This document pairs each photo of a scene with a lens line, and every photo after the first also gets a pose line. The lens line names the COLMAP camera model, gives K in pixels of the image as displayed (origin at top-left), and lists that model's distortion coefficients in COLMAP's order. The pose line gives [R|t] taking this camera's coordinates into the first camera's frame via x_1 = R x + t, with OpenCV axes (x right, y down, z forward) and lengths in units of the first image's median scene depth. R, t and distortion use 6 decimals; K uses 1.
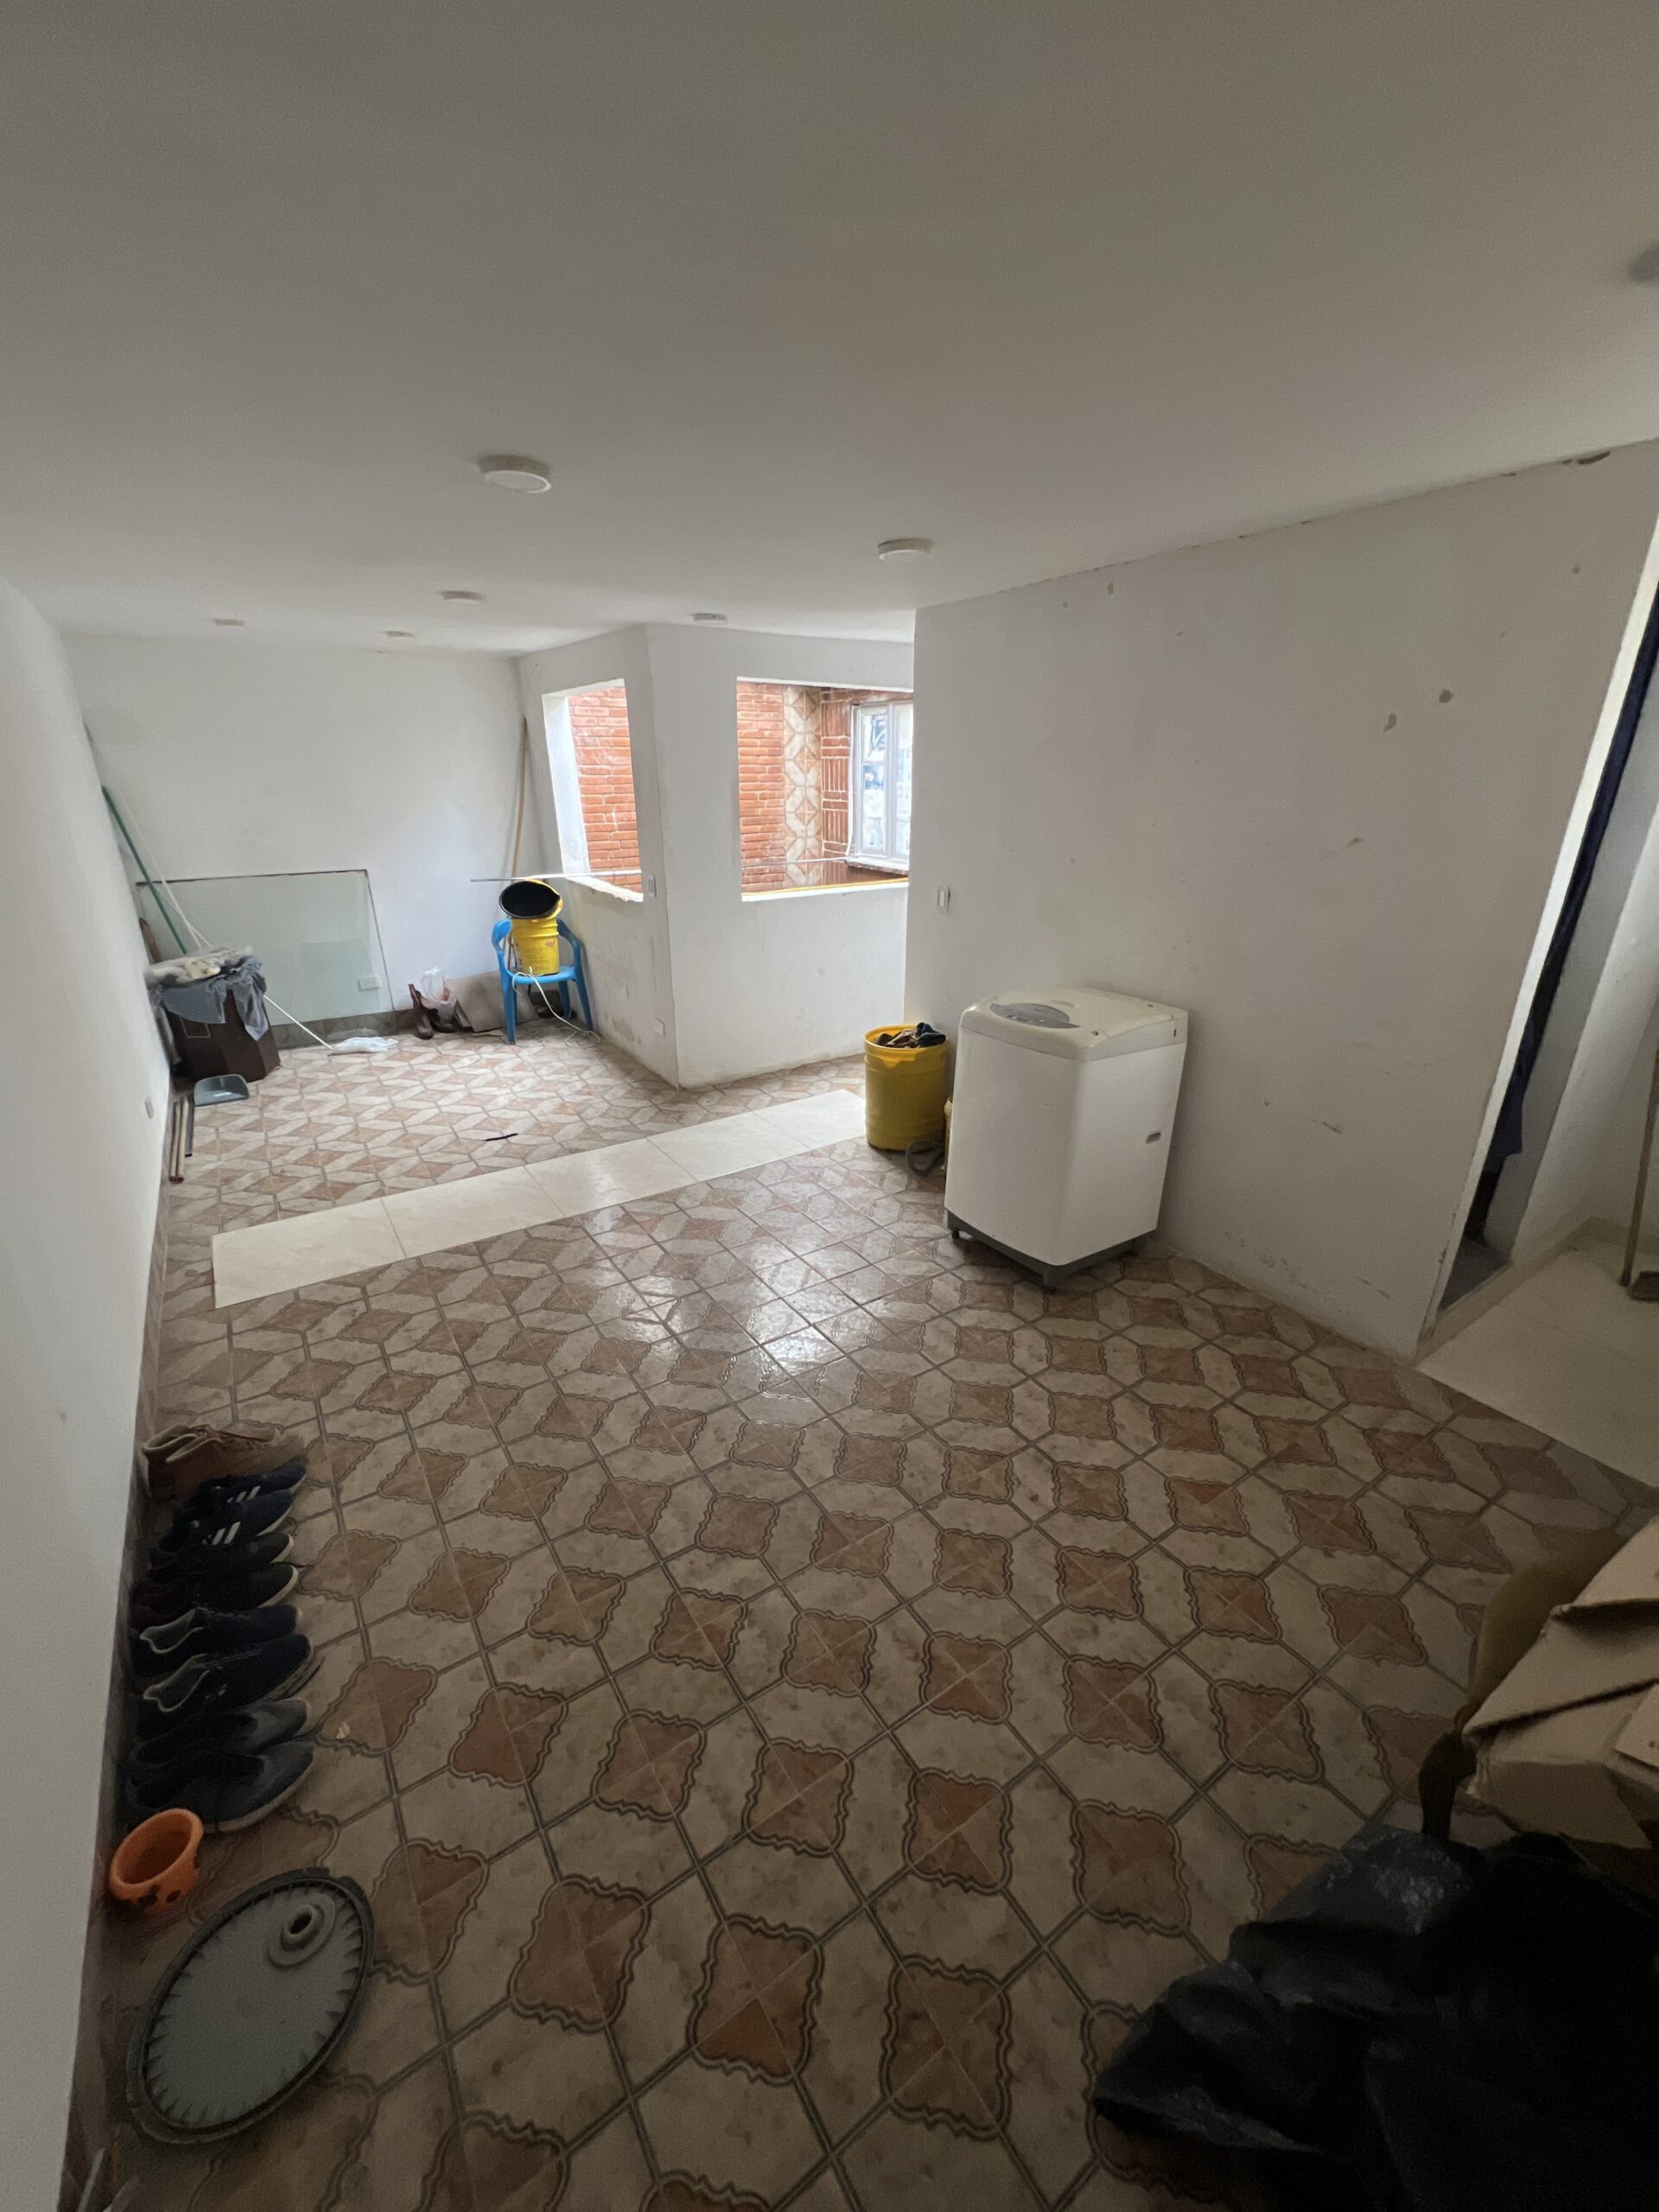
lens RADIAL K [[878.7, 0, 829.5], [0, 878.7, 1106.0], [0, 0, 1]] dist [-0.003425, -0.000026]
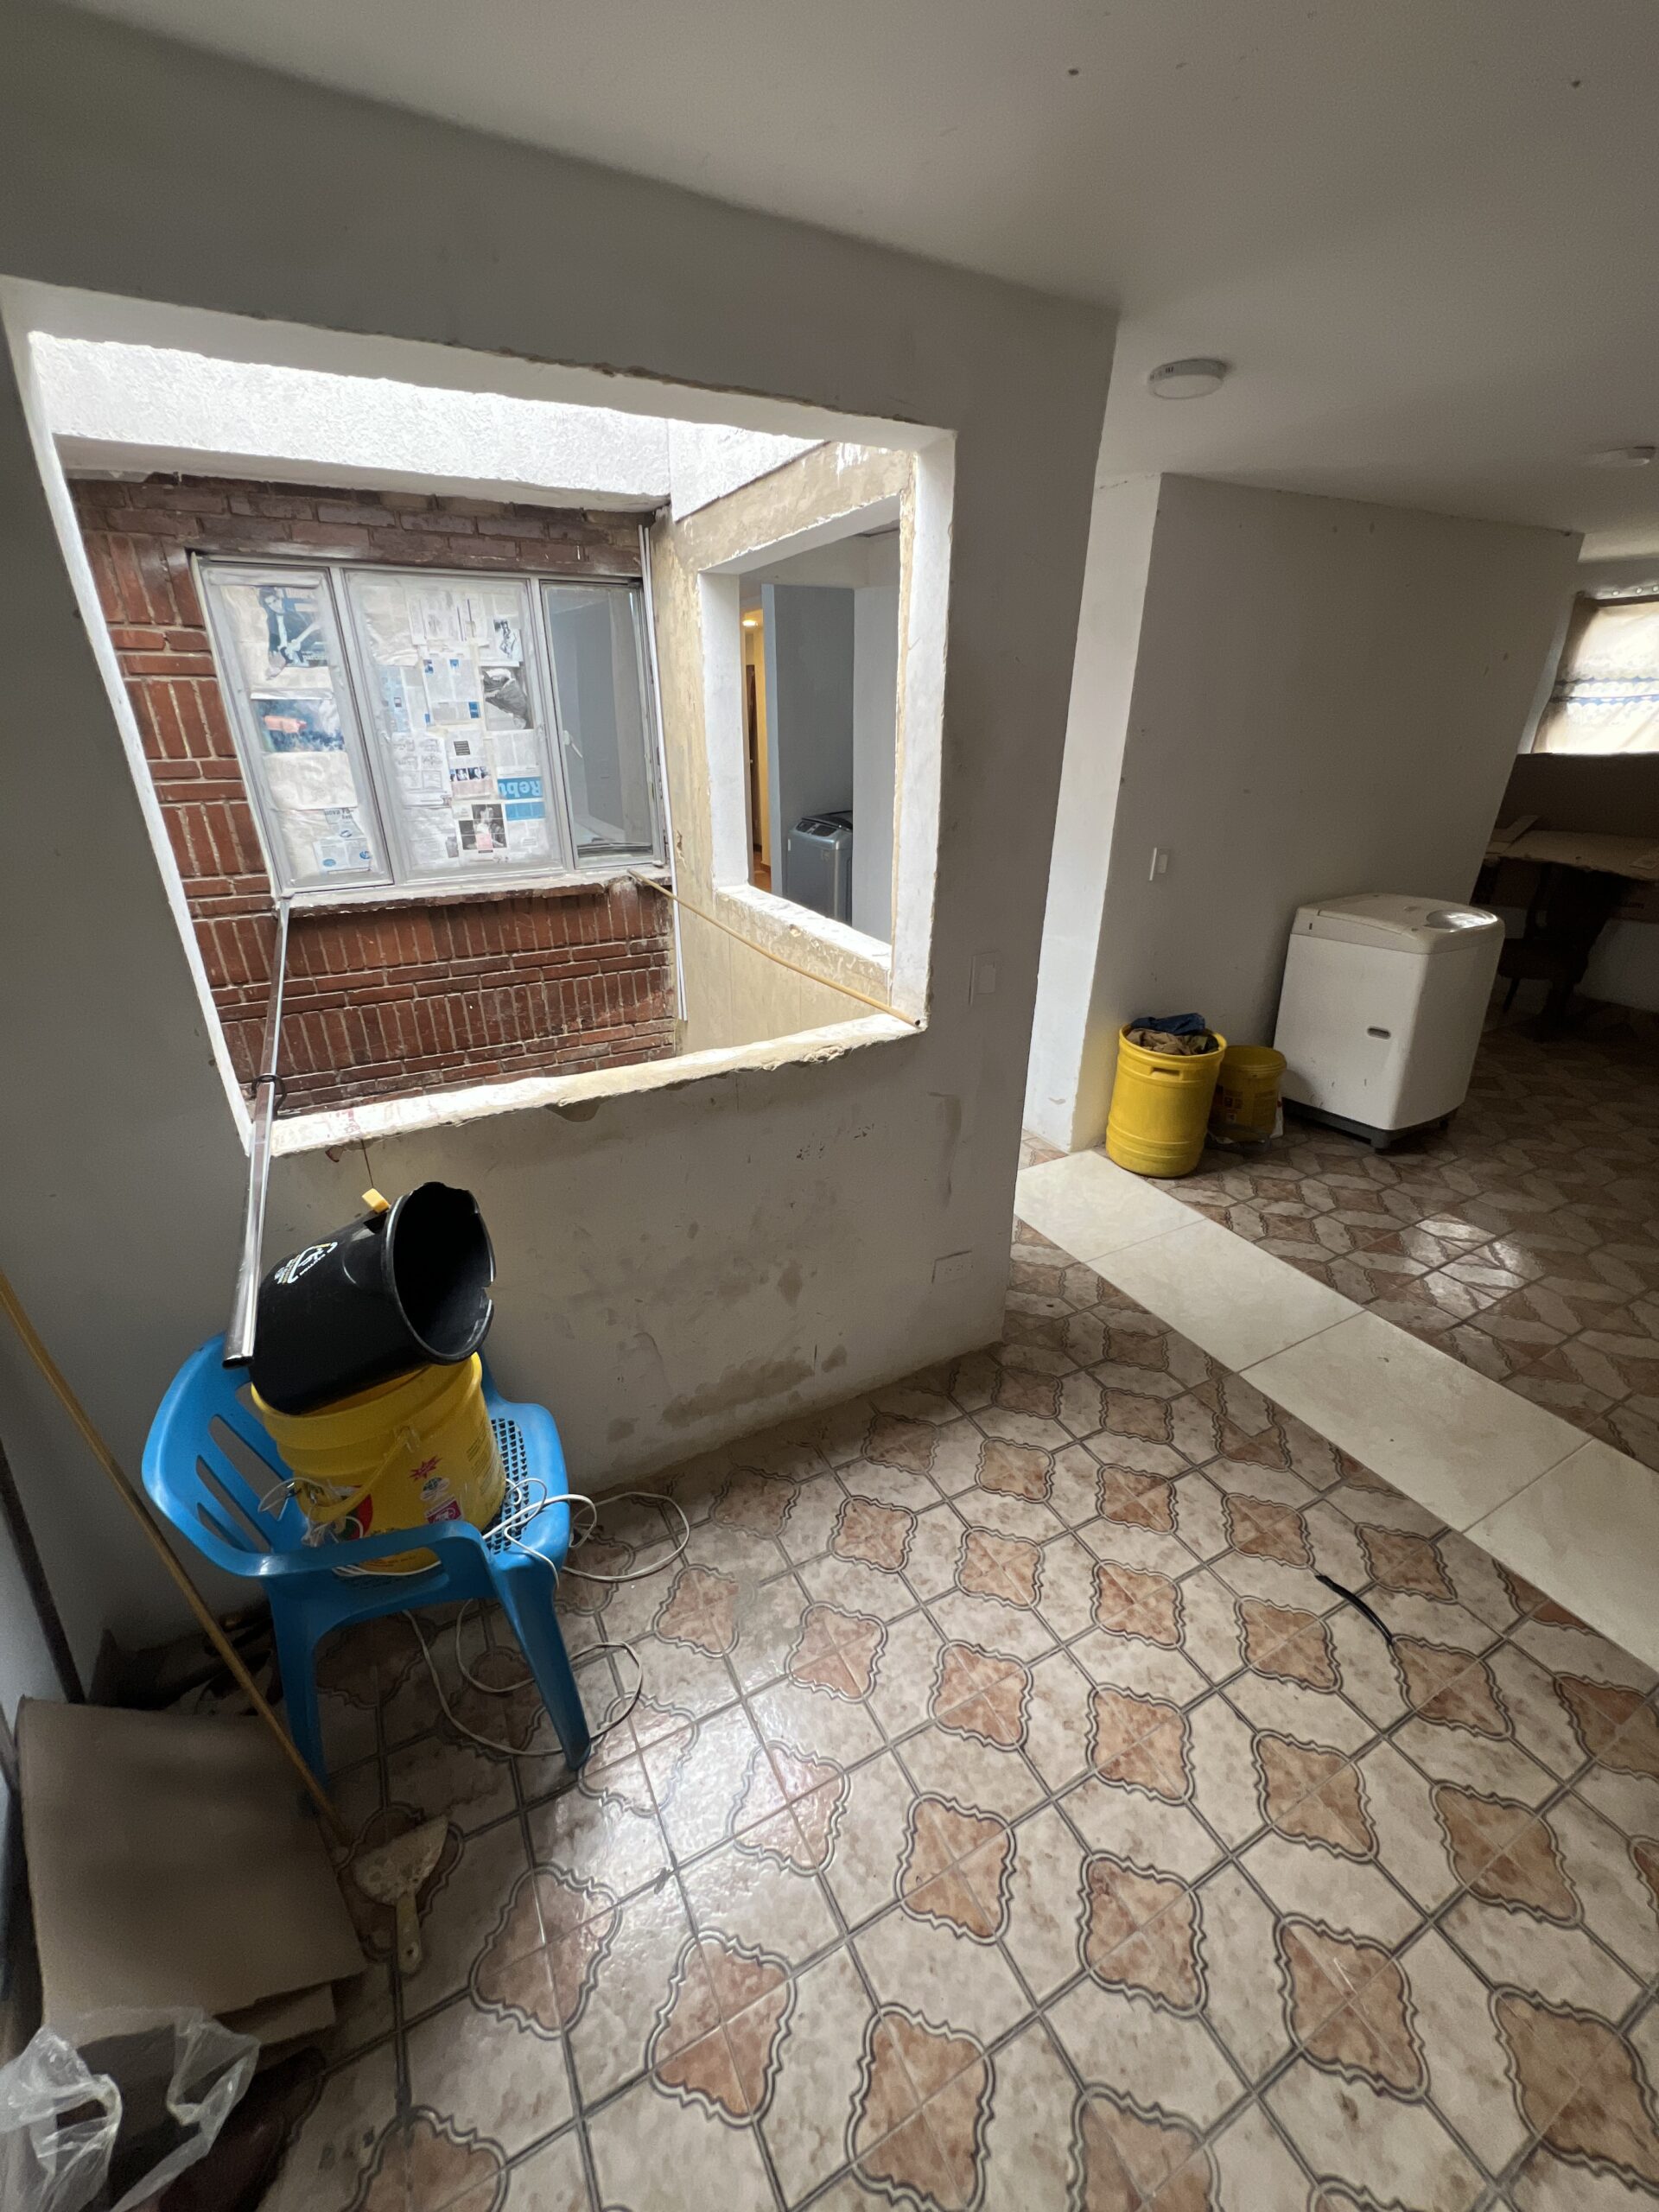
lens RADIAL K [[878.7, 0, 829.5], [0, 878.7, 1106.0], [0, 0, 1]] dist [-0.003425, -0.000026]
pose [[0.095908, -0.411188, 0.906491, -0.761440], [0.360224, 0.863300, 0.353485, -0.457168], [-0.927923, 0.292638, 0.230918, 1.200480]]
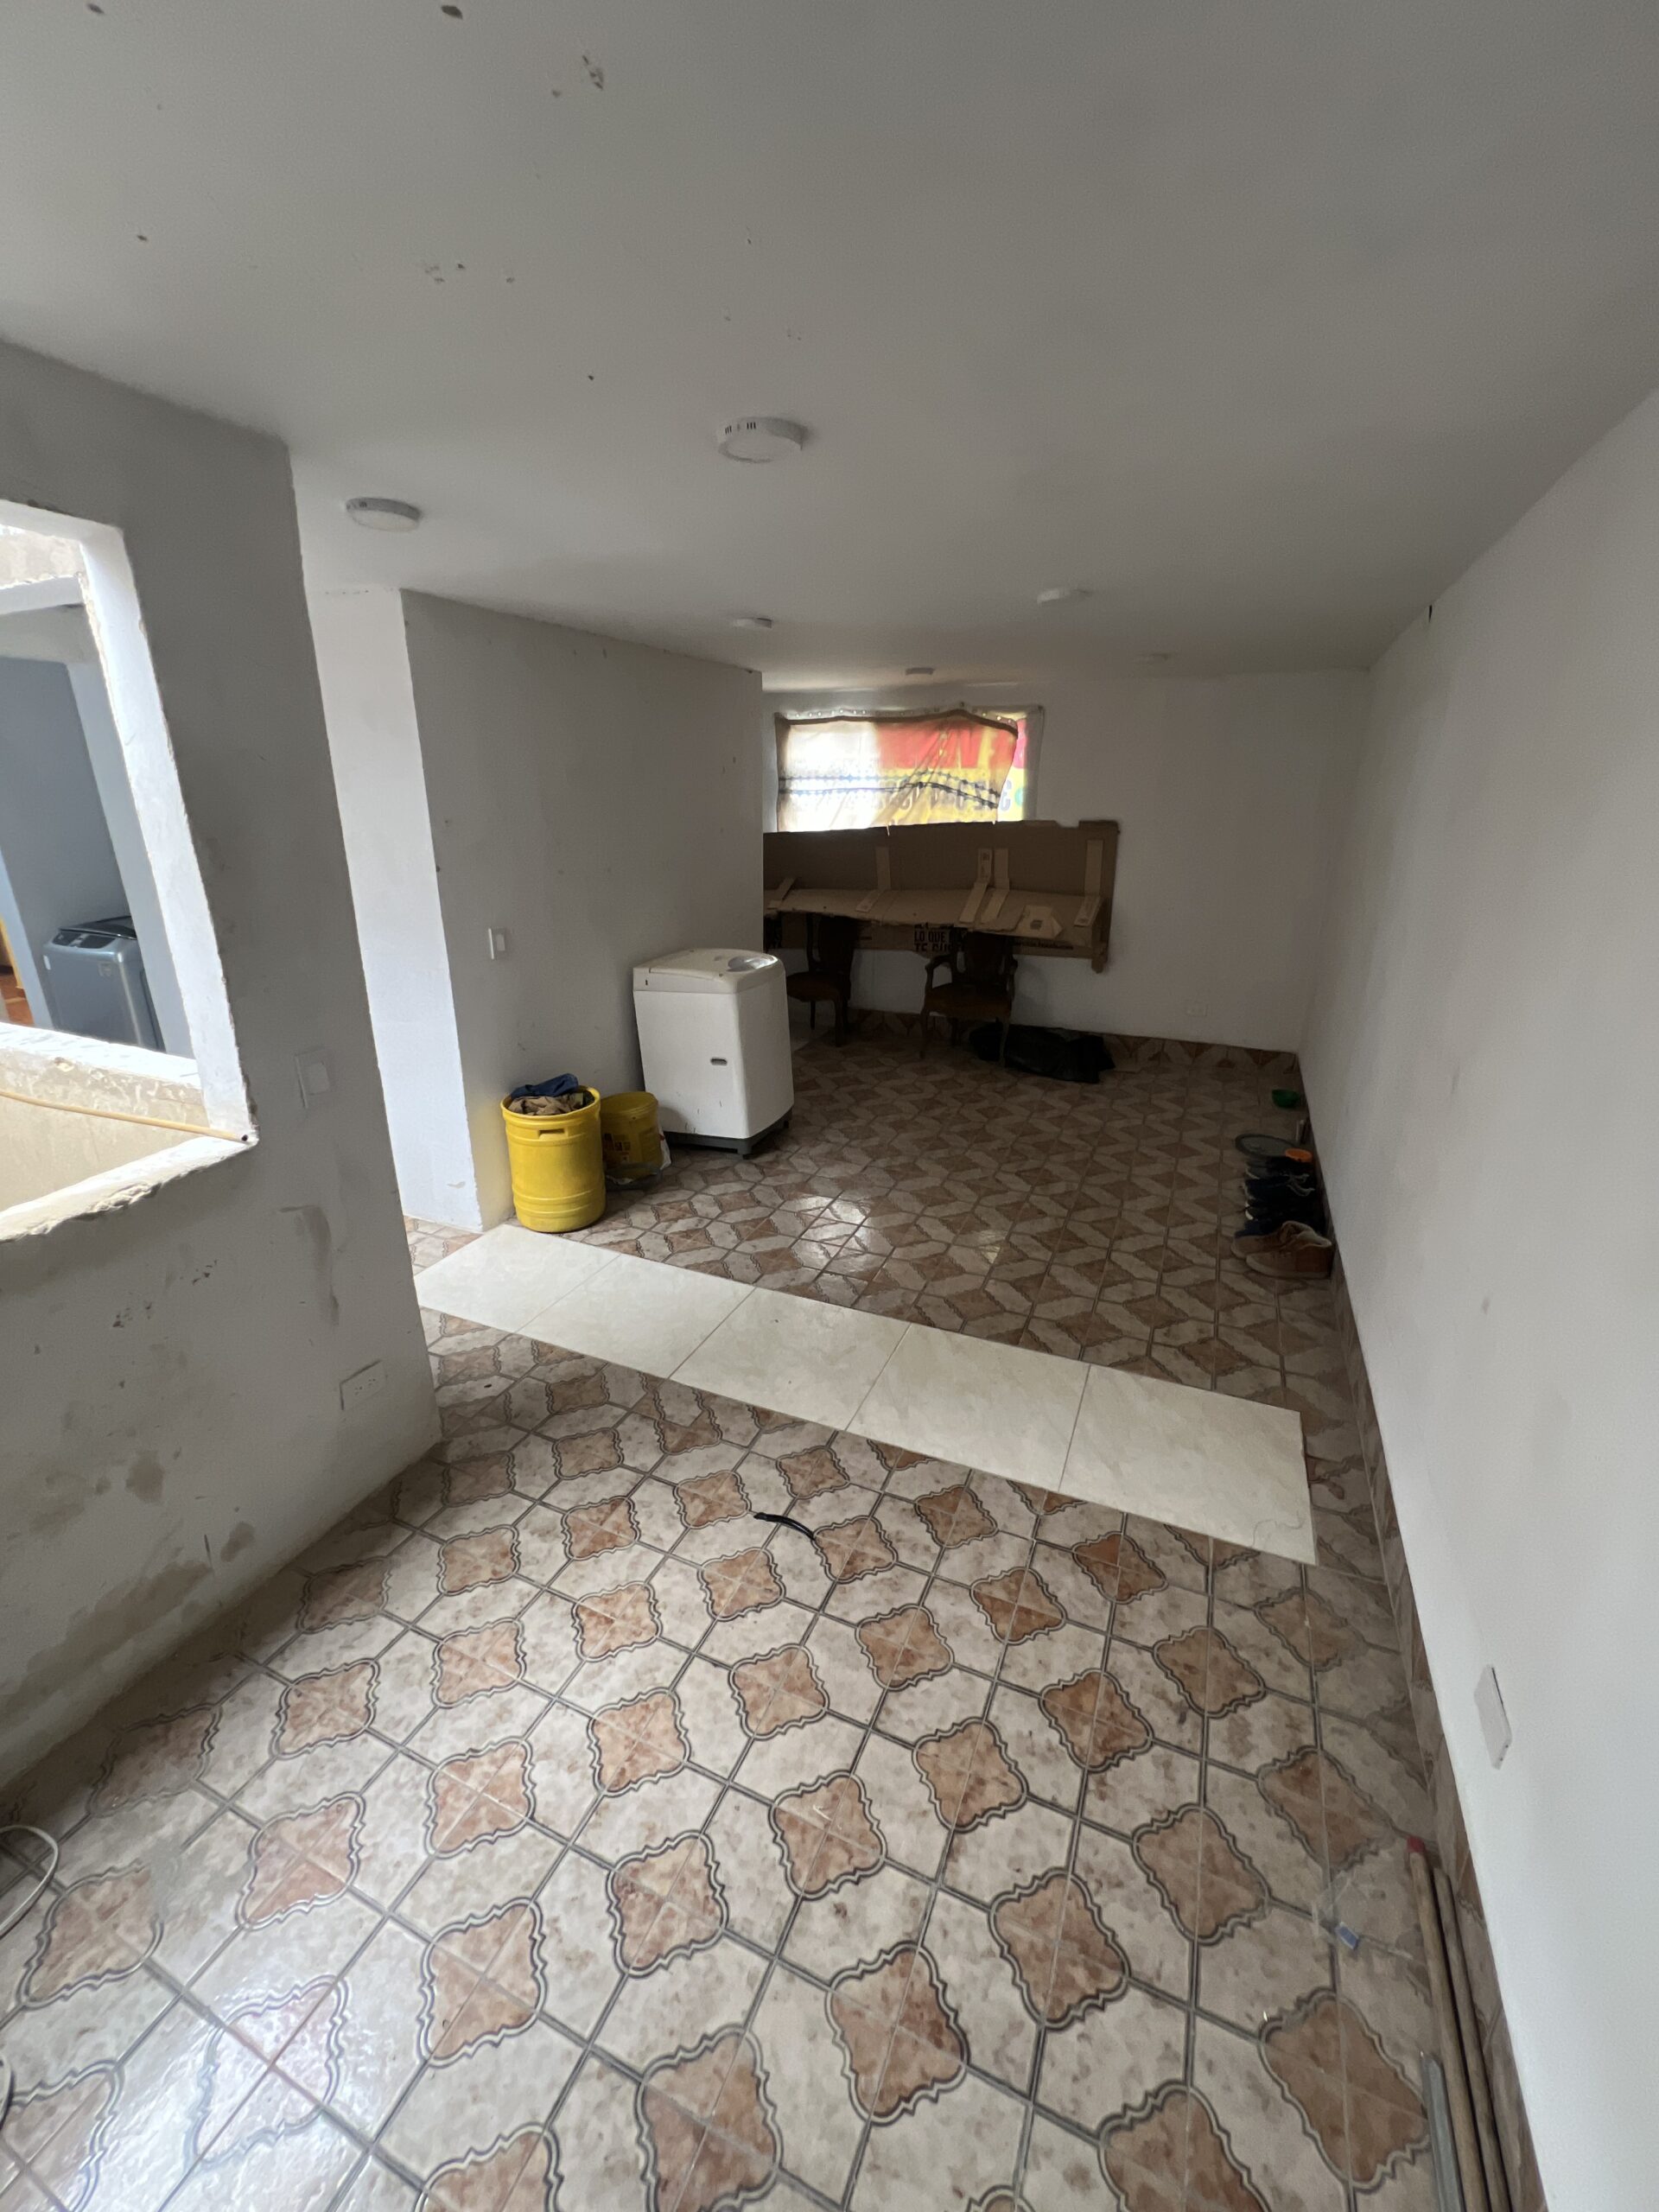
lens RADIAL K [[881.6, 0, 829.5], [0, 881.6, 1106.0], [0, 0, 1]] dist [-0.002854, 0.000617]
pose [[-0.539586, -0.282613, 0.793081, -0.809737], [0.300827, 0.815079, 0.495125, -0.452286], [-0.786353, 0.505742, -0.354788, 1.168605]]
